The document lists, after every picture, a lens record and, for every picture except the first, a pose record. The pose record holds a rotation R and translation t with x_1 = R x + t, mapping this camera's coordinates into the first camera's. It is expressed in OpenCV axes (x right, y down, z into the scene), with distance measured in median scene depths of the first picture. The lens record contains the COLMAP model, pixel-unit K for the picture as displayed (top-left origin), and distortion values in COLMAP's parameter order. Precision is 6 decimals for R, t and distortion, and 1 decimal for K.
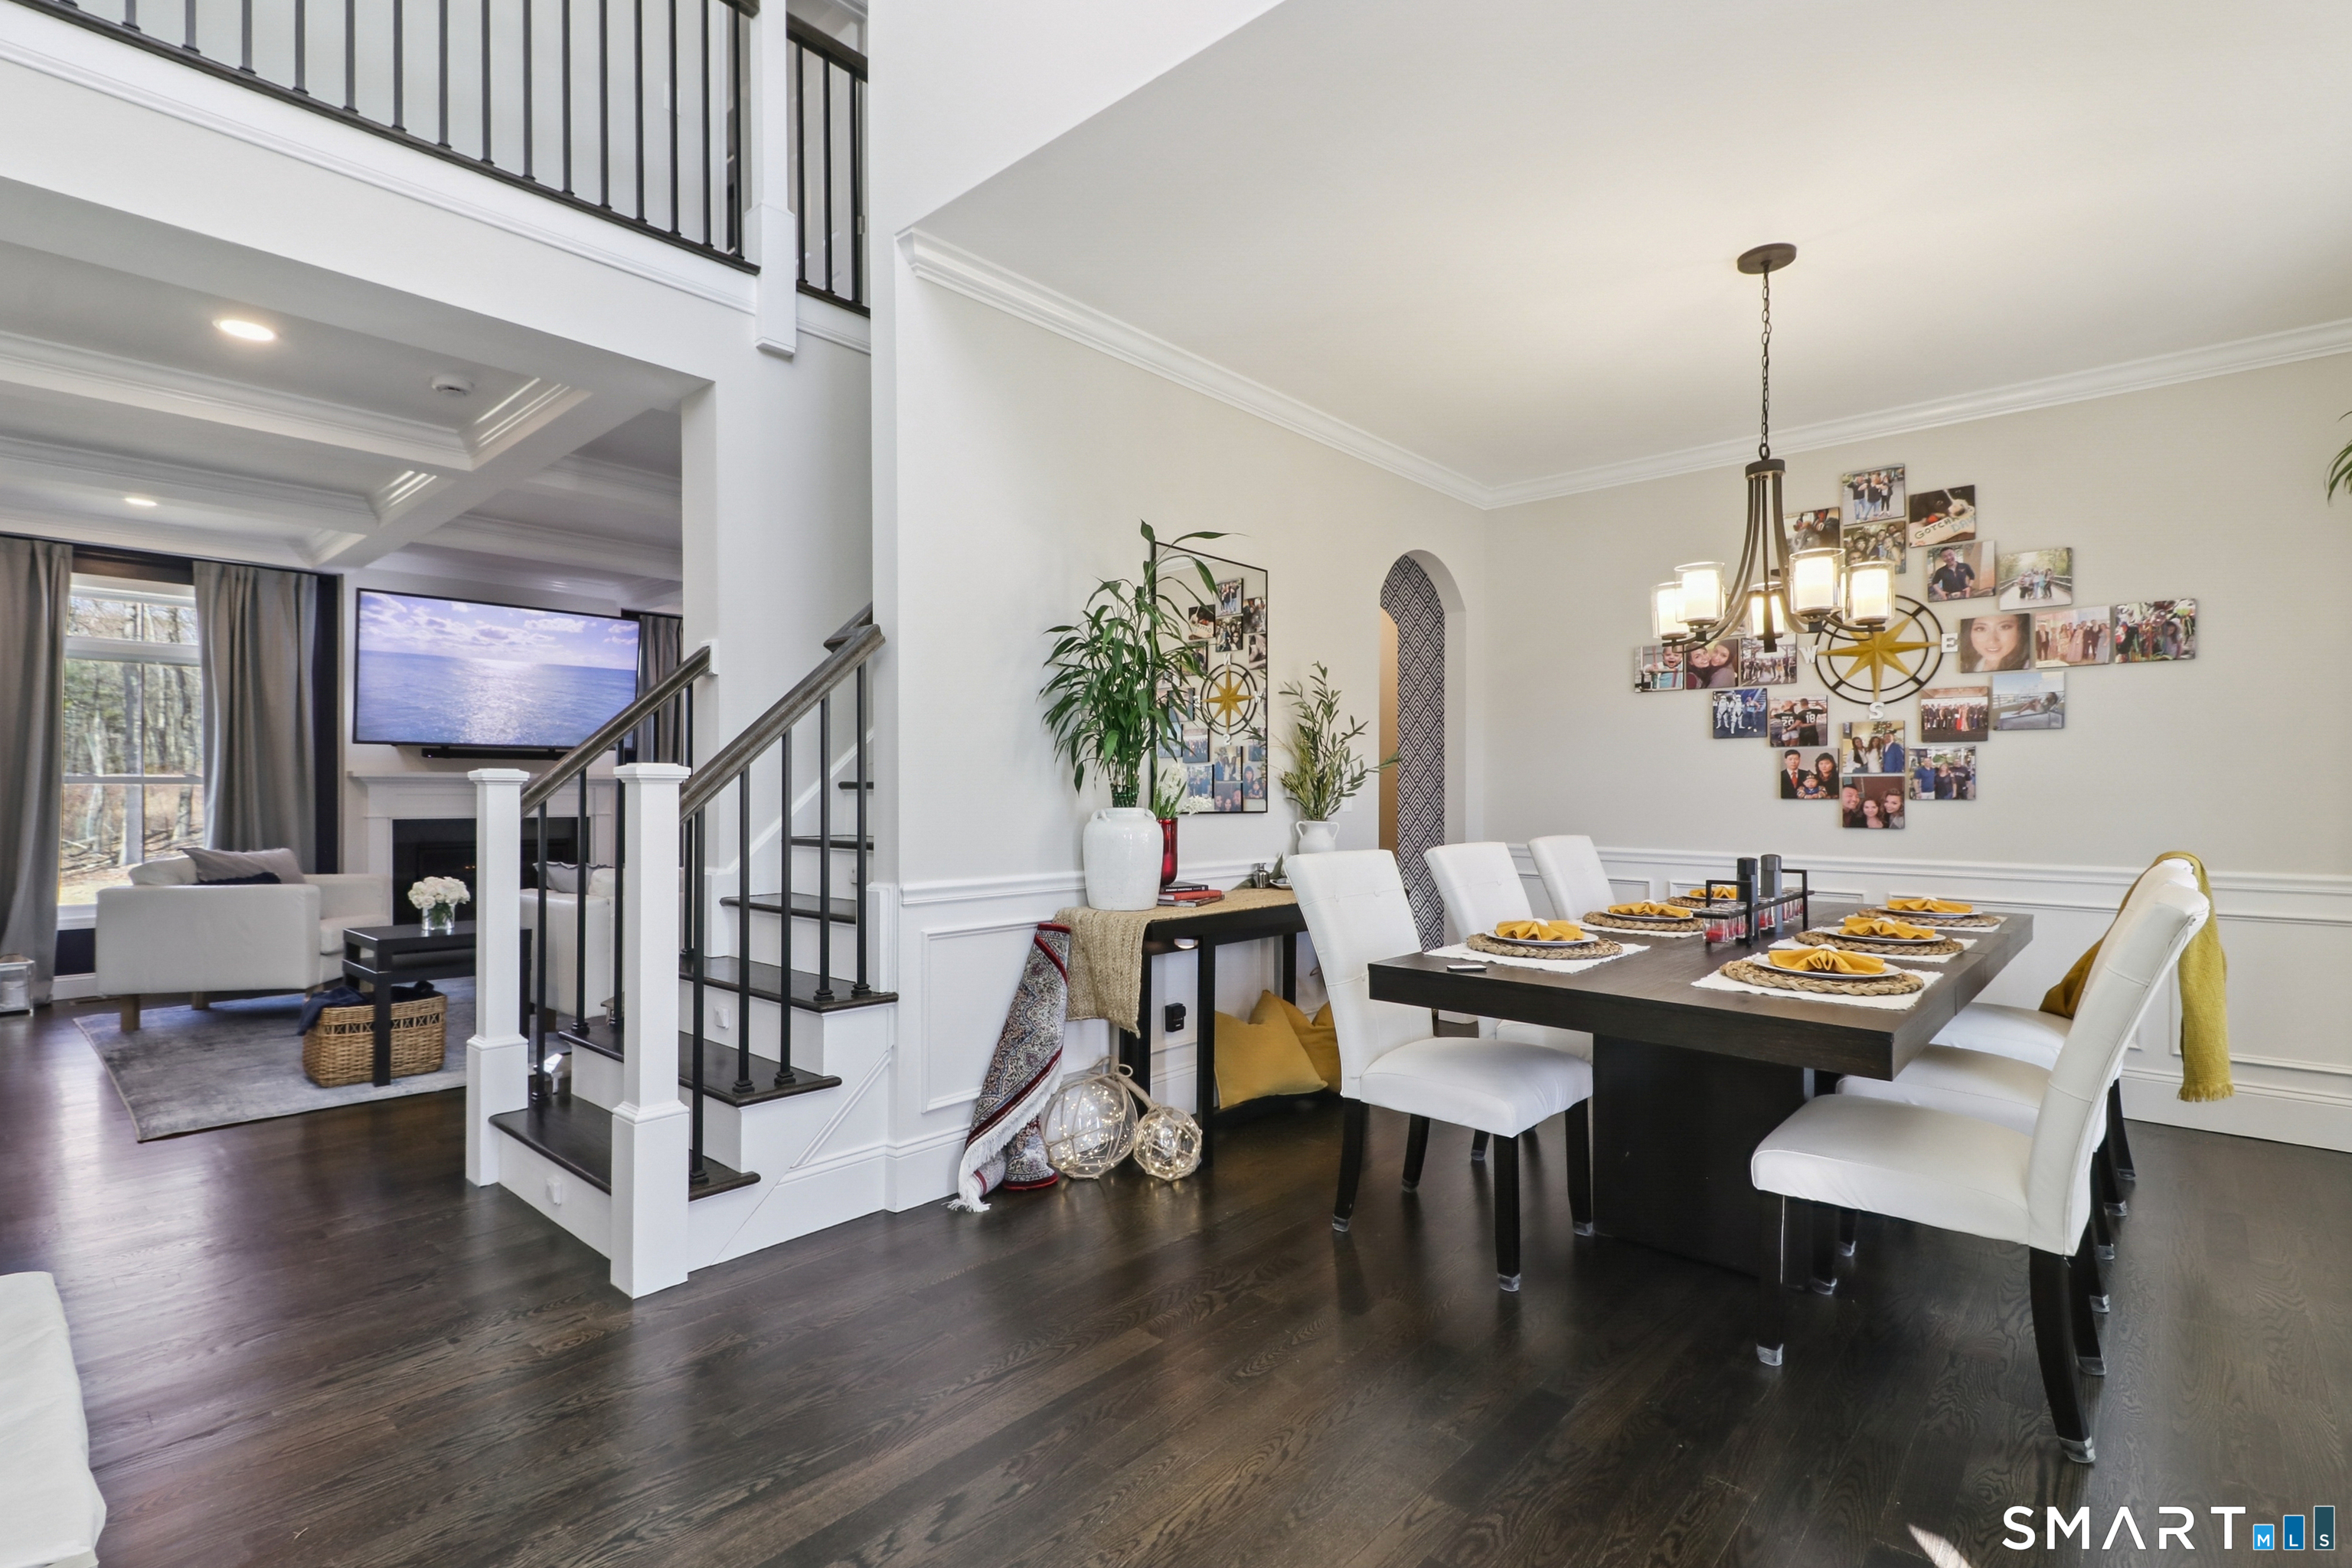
lens RADIAL K [[1112.7, 0, 1158.2], [0, 1112.7, 793.2], [0, 0, 1]] dist [0.016628, -0.001785]
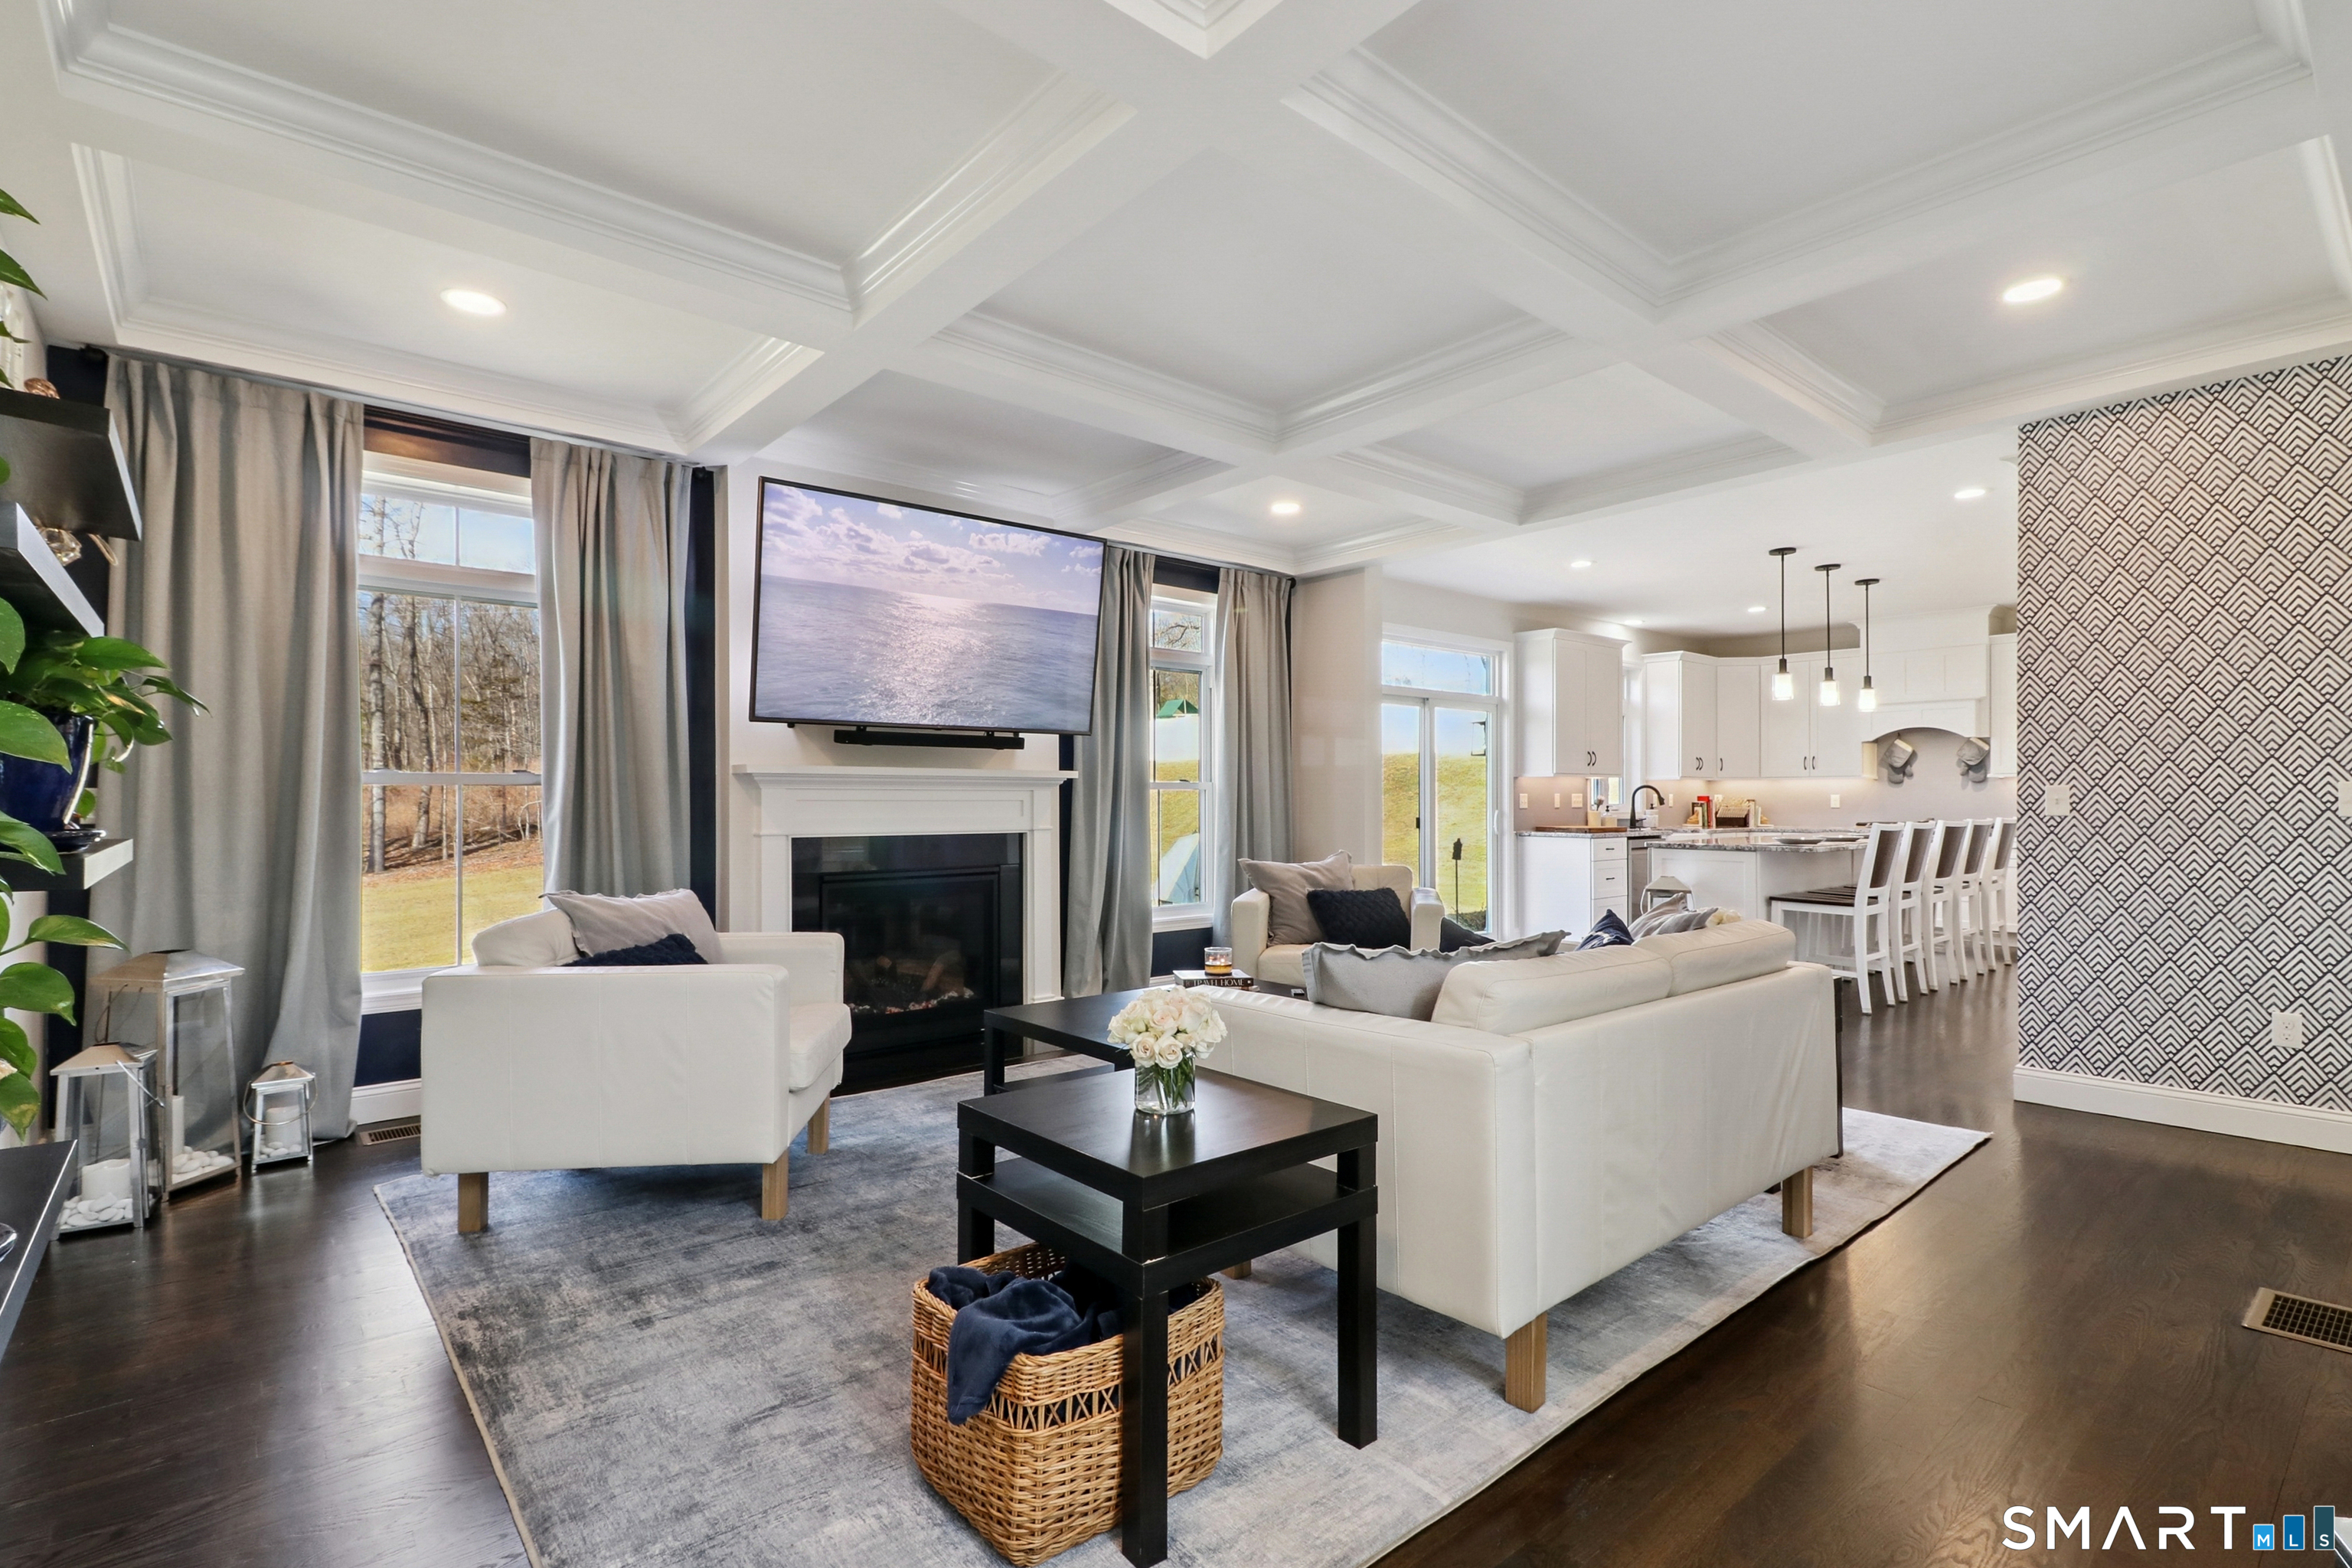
lens RADIAL K [[1112.7, 0, 1180.9], [0, 1112.7, 797.4], [0, 0, 1]] dist [0.016628, -0.001785]
pose [[0.993278, -0.006449, -0.115572, -0.398872], [0.006449, 0.999979, -0.000376, 0.001588], [0.115572, -0.000372, 0.993299, 0.391609]]
